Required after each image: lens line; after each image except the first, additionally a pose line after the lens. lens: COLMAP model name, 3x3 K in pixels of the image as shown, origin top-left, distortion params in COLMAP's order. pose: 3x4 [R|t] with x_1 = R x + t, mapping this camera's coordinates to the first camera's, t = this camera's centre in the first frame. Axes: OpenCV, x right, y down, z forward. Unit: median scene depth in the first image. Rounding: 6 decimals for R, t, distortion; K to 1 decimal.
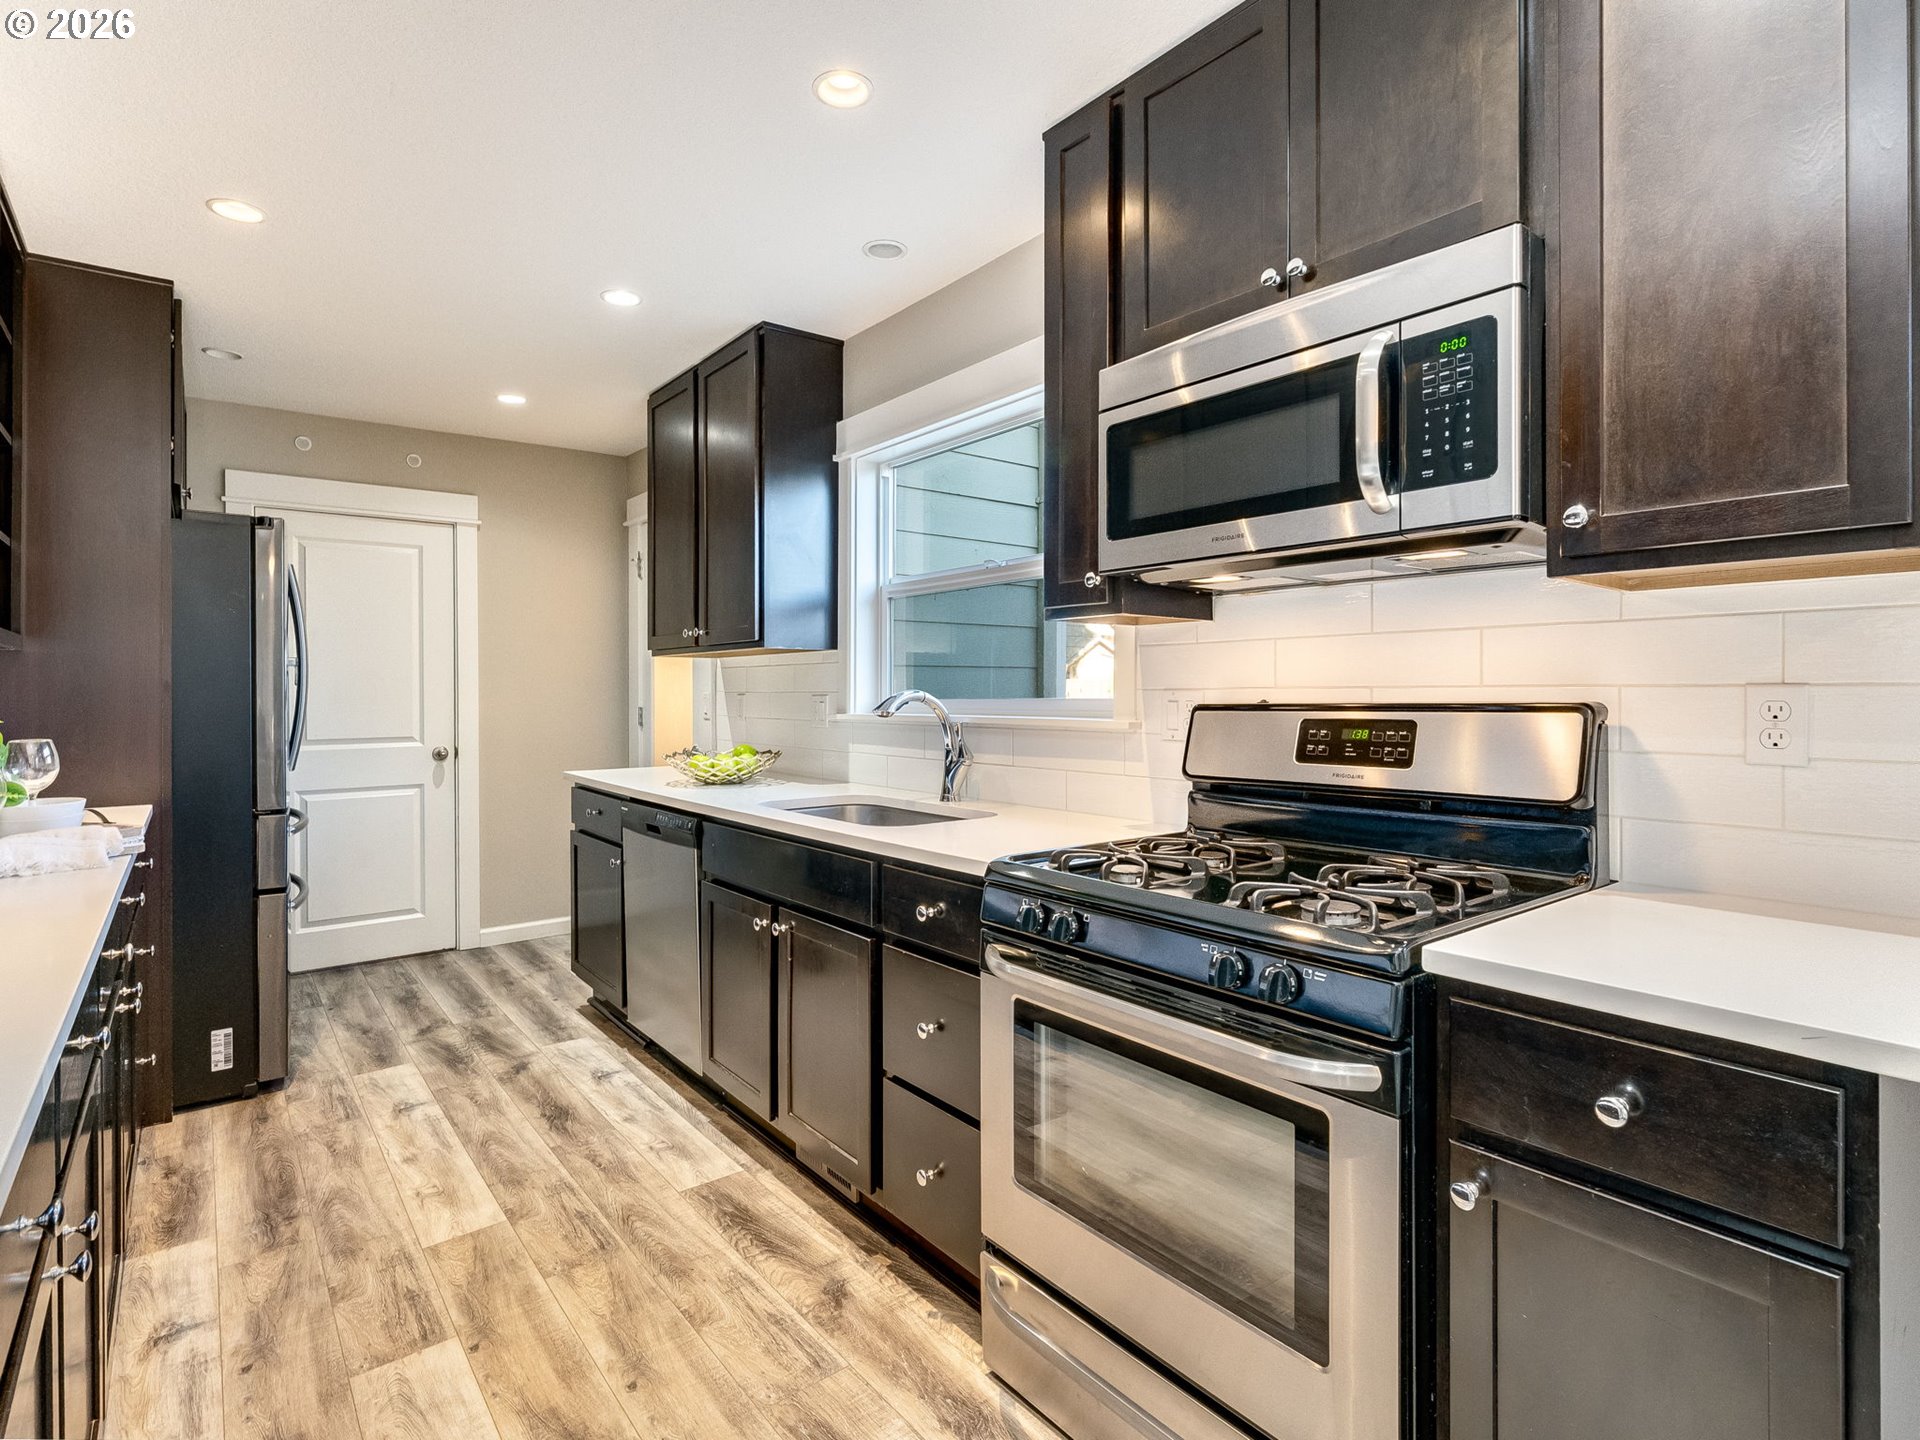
lens RADIAL K [[963.4, 0, 922.5], [0, 963.4, 711.3], [0, 0, 1]] dist [-0.001866, 0.000669]
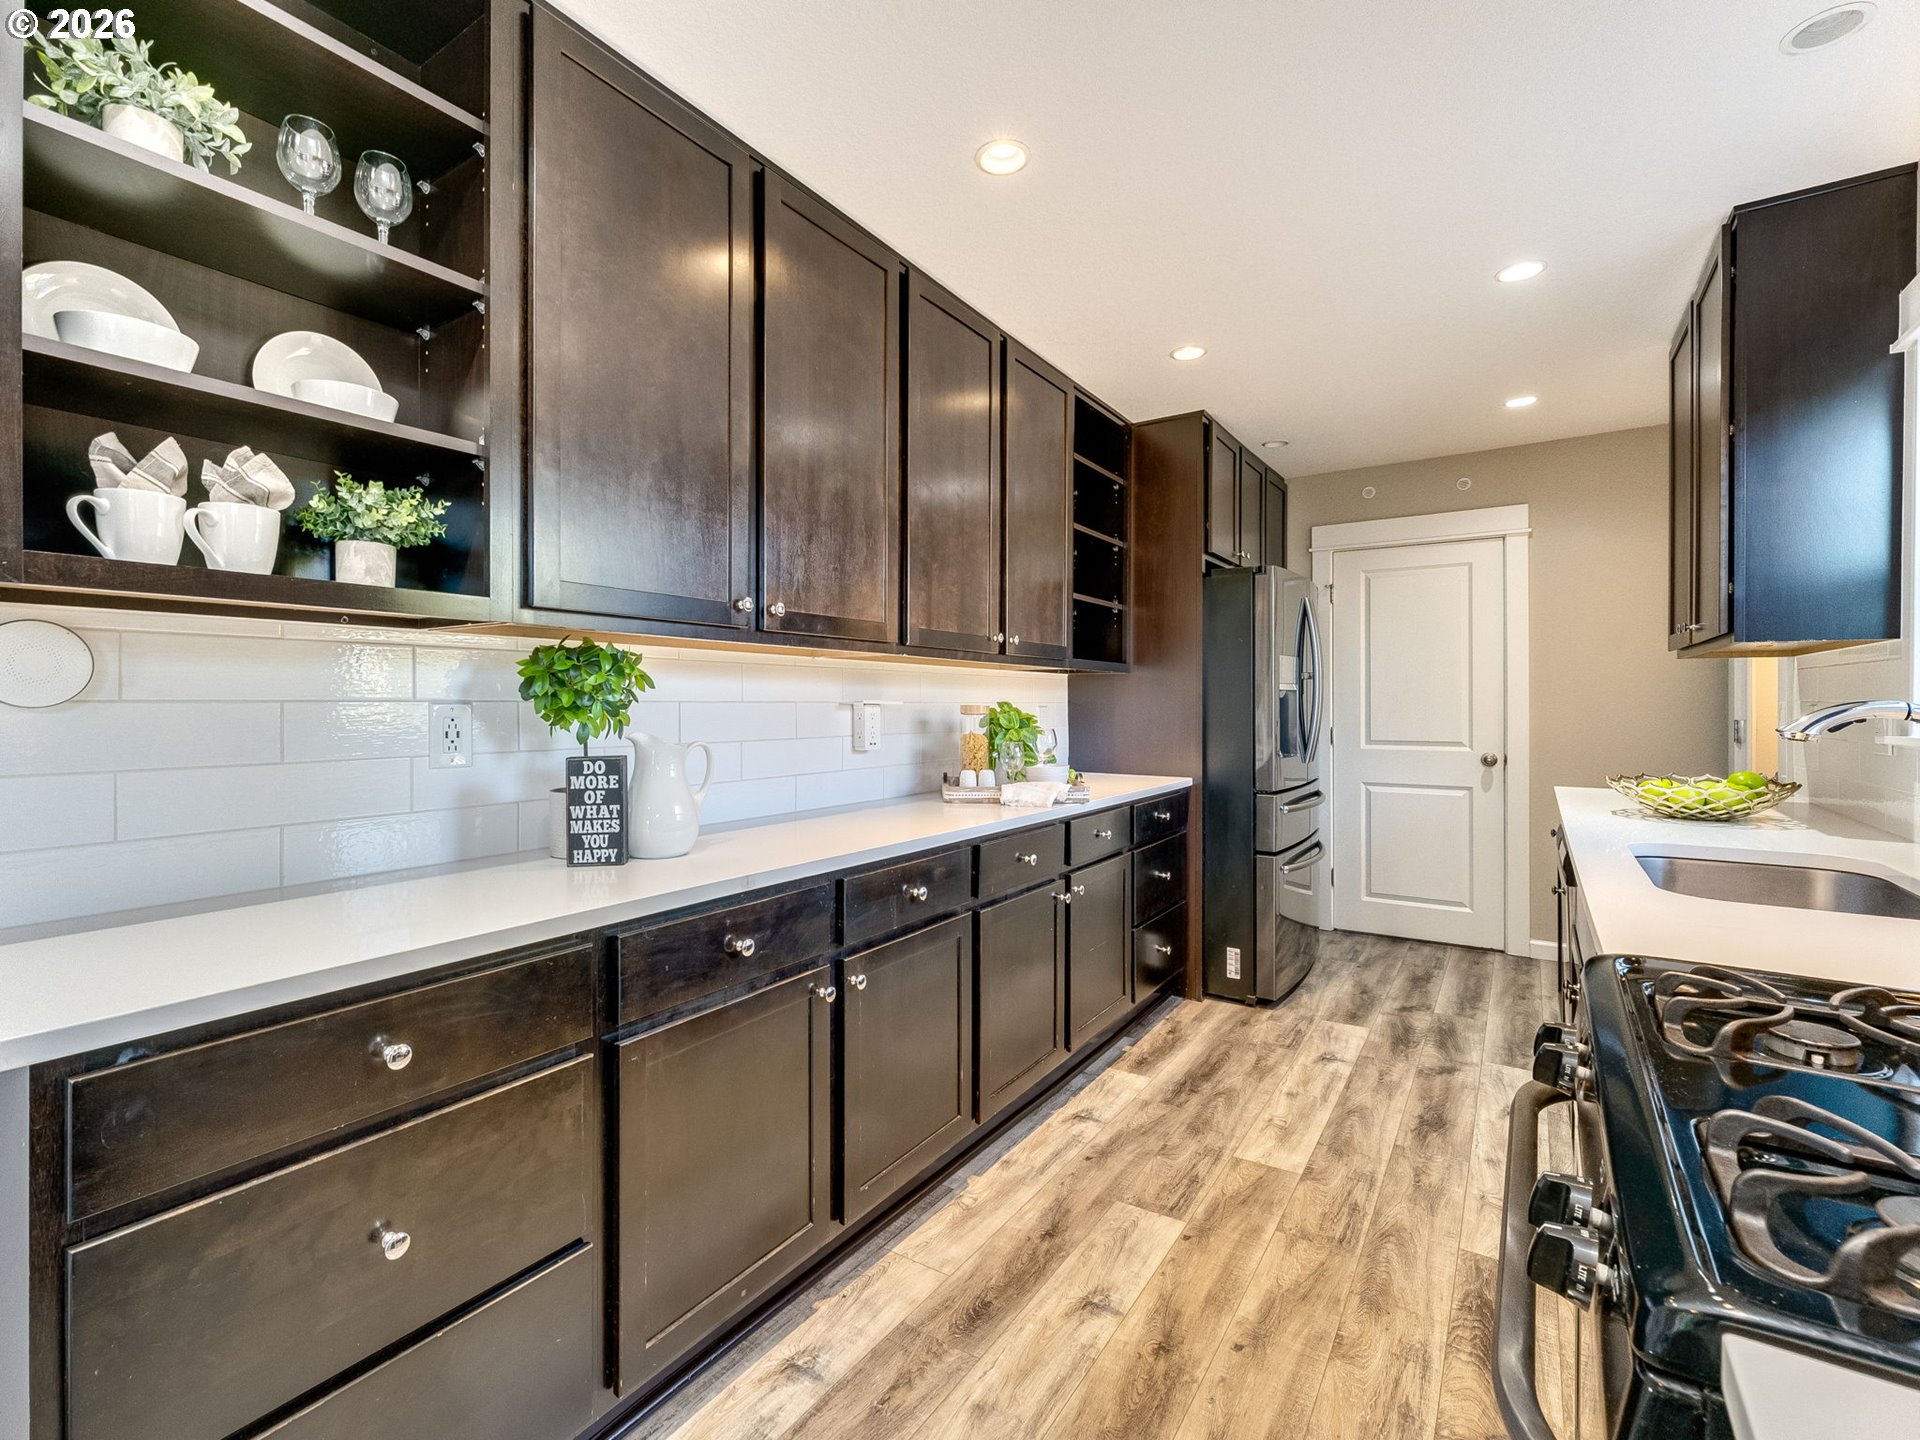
lens RADIAL K [[872.3, 0, 960.0], [0, 872.3, 720.0], [0, 0, 1]] dist [-0.000146, 0.000298]
pose [[0.331524, 0.025000, -0.943115, 0.311960], [-0.021720, 0.999586, 0.018861, -0.006736], [0.943197, 0.014231, 0.331930, 0.234620]]
